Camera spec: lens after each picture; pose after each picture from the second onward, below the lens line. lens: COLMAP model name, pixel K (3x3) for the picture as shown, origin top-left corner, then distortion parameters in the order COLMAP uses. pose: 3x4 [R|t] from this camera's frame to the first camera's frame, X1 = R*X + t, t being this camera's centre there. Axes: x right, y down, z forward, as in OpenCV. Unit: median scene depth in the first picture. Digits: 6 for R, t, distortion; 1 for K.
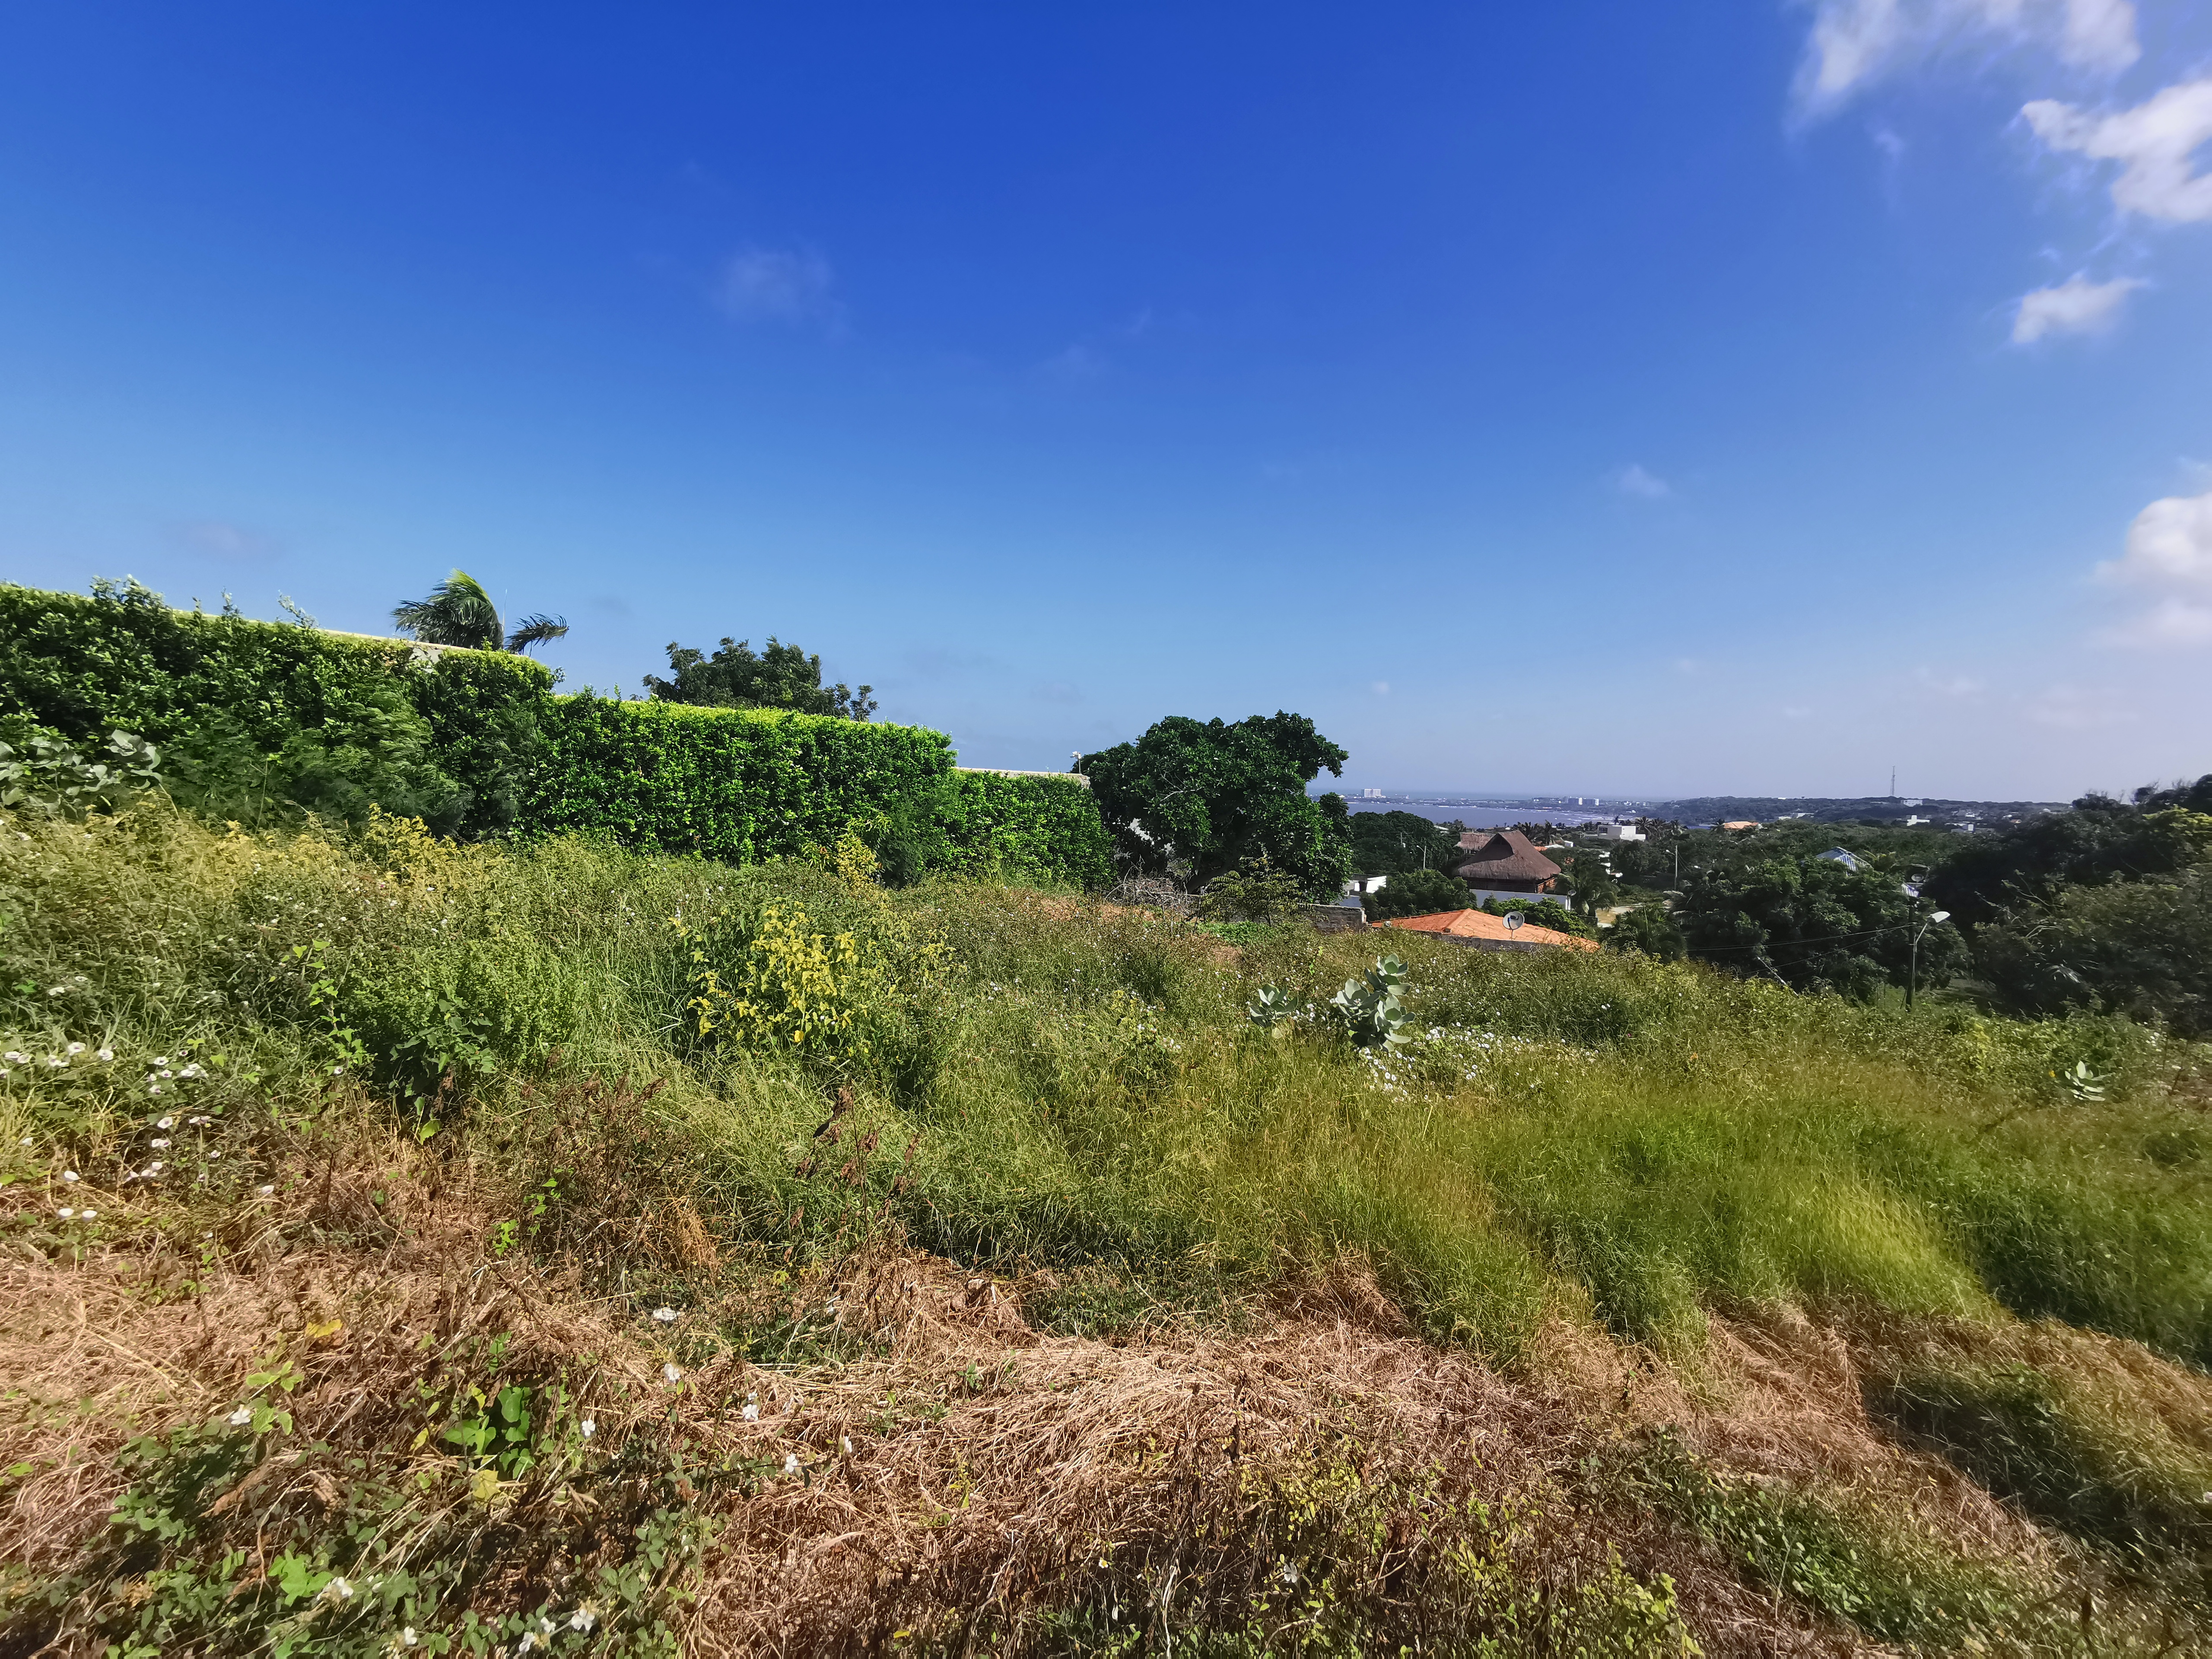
lens RADIAL K [[990.7, 0, 1093.9], [0, 990.7, 830.3], [0, 0, 1]] dist [-0.041329, 0.013713]
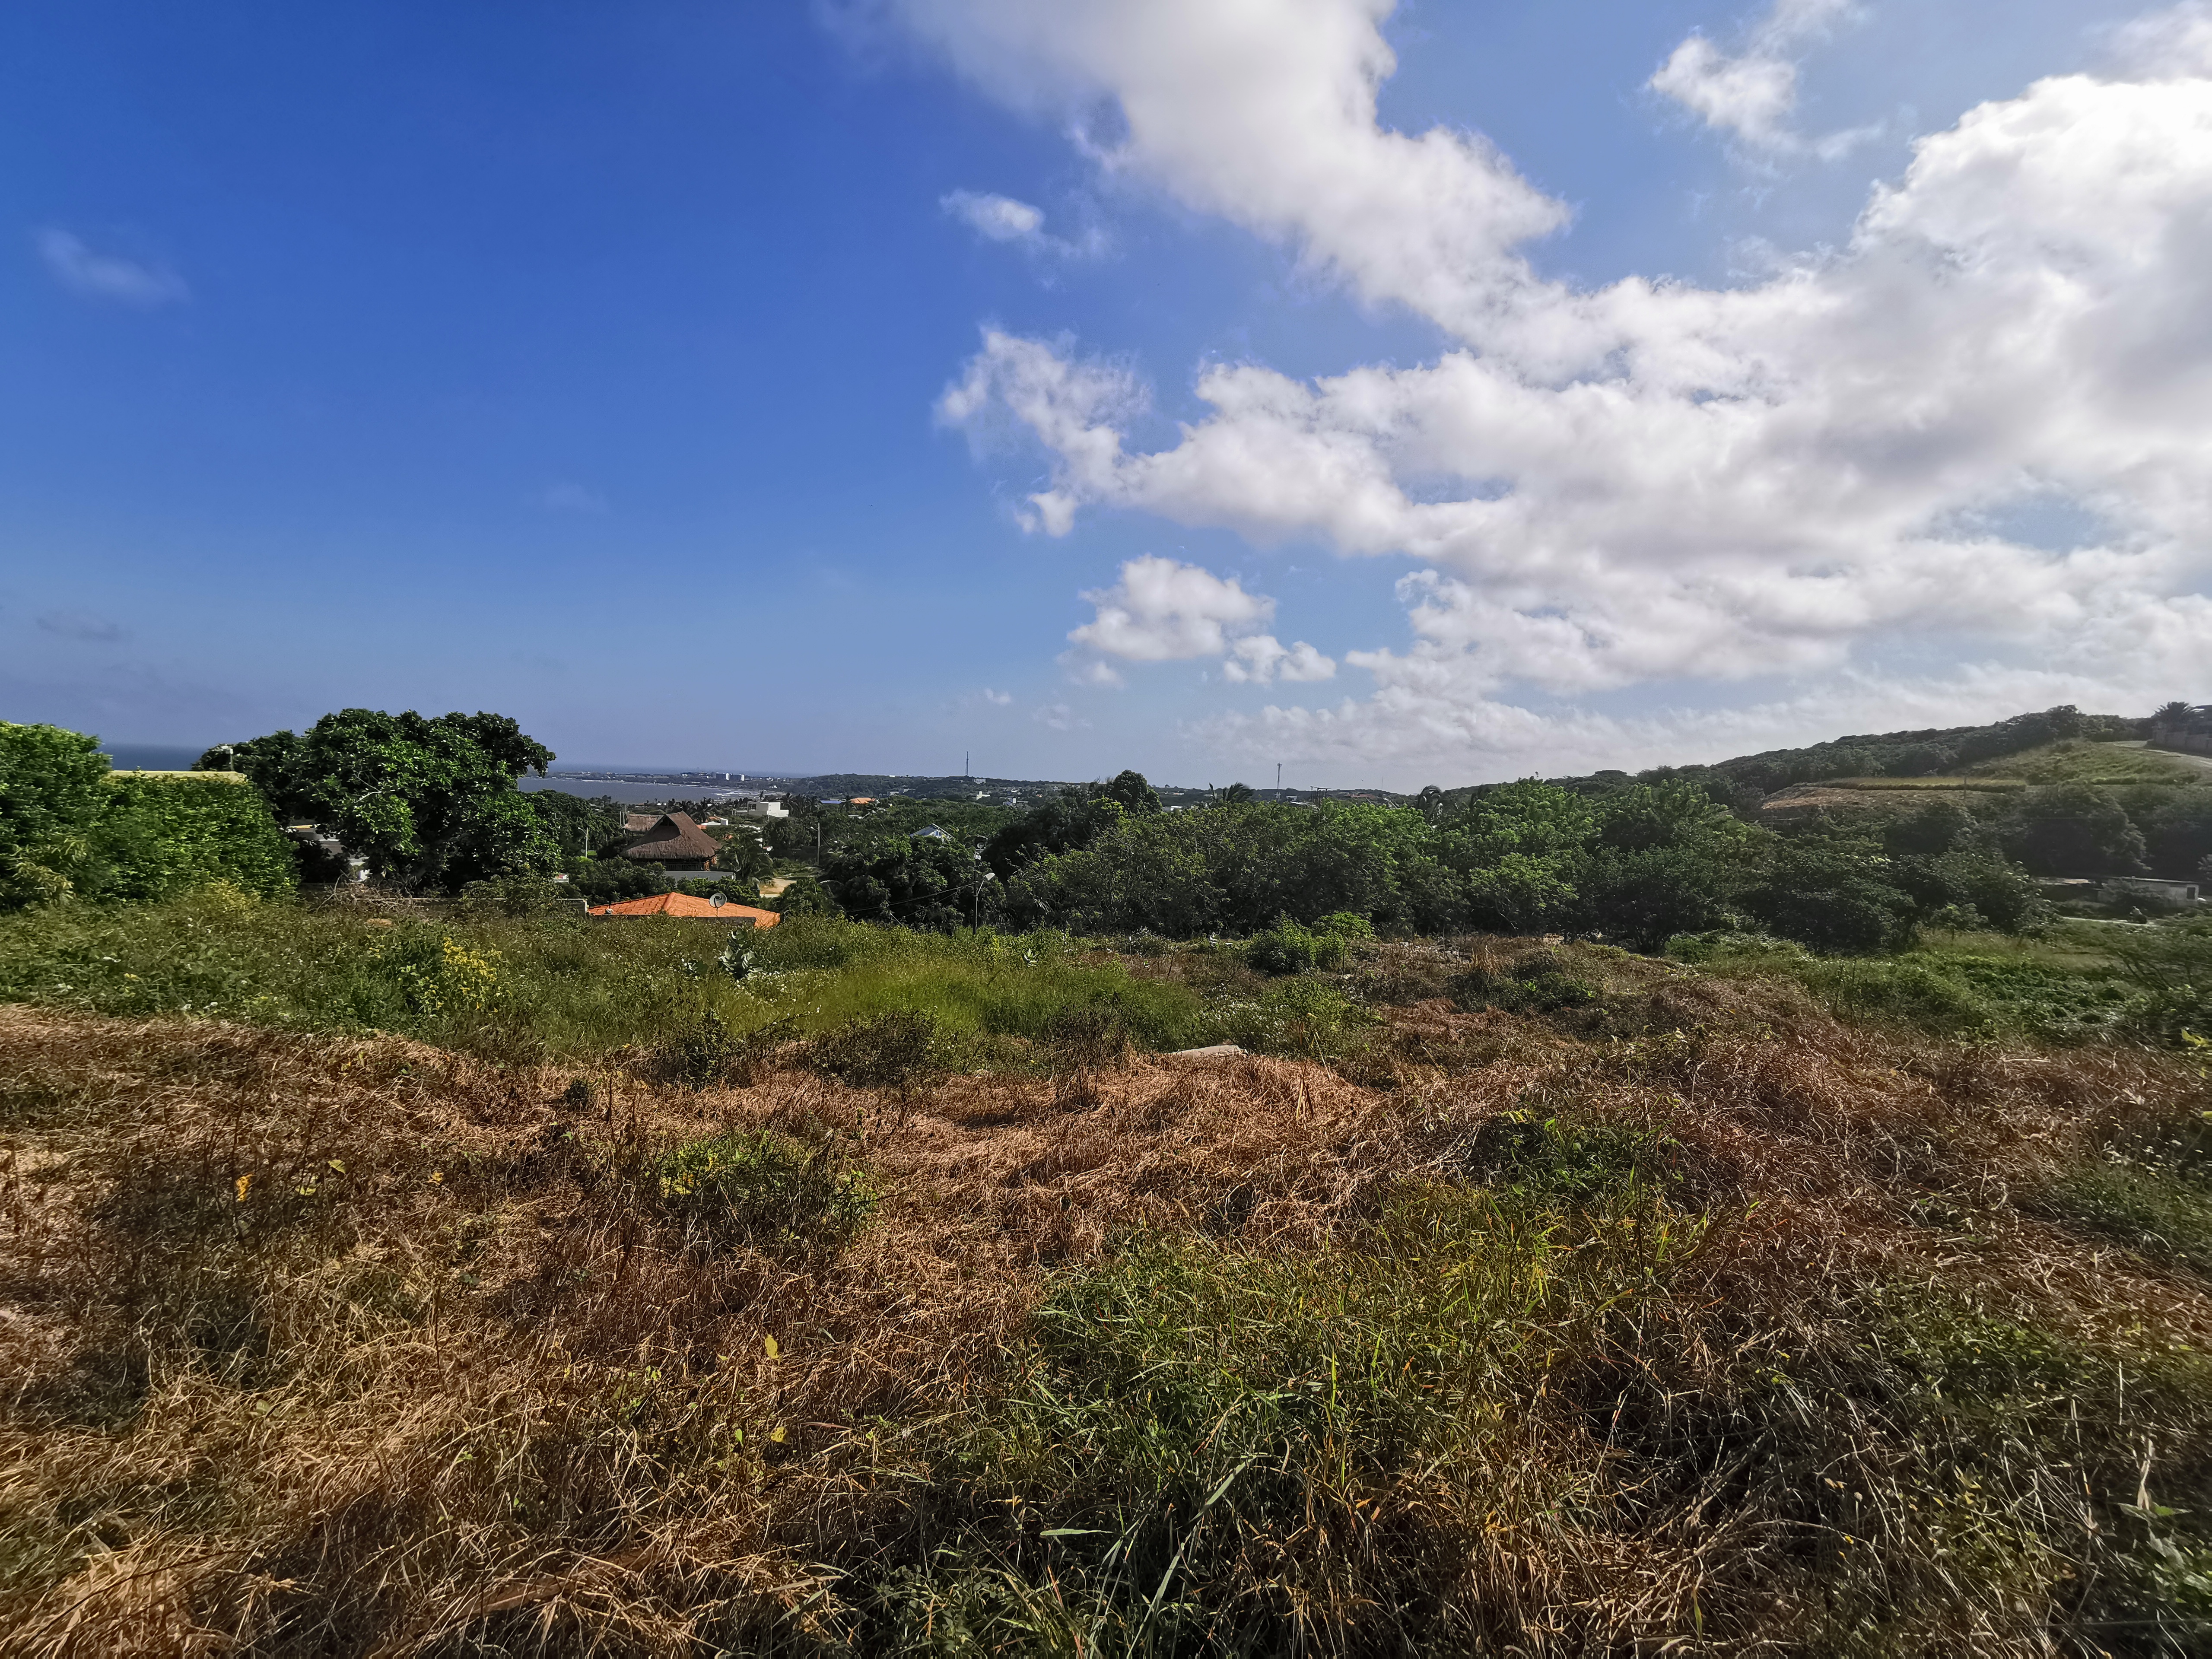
lens RADIAL K [[990.7, 0, 1093.9], [0, 990.7, 830.3], [0, 0, 1]] dist [-0.041329, 0.013713]
pose [[0.685014, -0.027948, 0.727994, -0.236988], [0.008960, 0.999512, 0.029940, -0.045269], [-0.728475, -0.013986, 0.684930, -0.302802]]
